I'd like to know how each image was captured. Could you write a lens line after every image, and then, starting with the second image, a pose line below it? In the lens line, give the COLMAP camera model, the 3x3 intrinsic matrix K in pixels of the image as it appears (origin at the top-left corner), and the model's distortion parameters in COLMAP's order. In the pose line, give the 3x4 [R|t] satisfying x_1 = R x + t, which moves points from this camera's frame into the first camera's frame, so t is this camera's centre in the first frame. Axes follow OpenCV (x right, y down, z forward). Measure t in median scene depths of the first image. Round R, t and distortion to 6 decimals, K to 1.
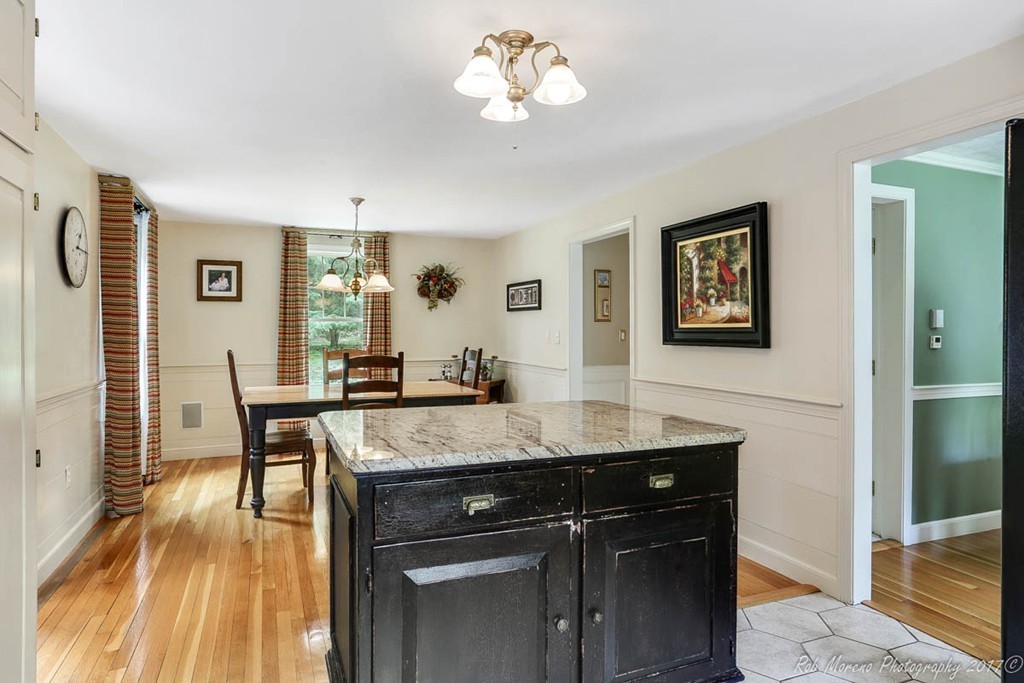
lens RADIAL K [[603.2, 0, 509.9], [0, 603.2, 335.6], [0, 0, 1]] dist [0.000151, 0.000648]
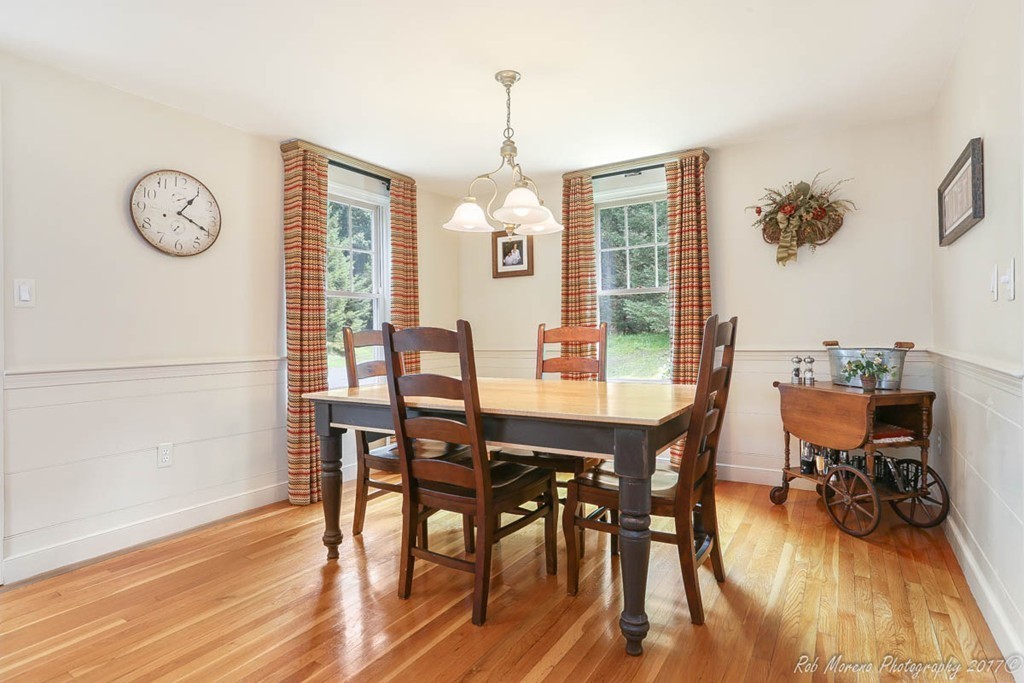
lens RADIAL K [[535.2, 0, 513.5], [0, 535.2, 337.0], [0, 0, 1]] dist [-0.025451, -0.001293]
pose [[0.584870, -0.002448, -0.811123, 0.146869], [0.008242, 0.999962, 0.002925, 0.027786], [0.811085, -0.008396, 0.584868, 0.545037]]
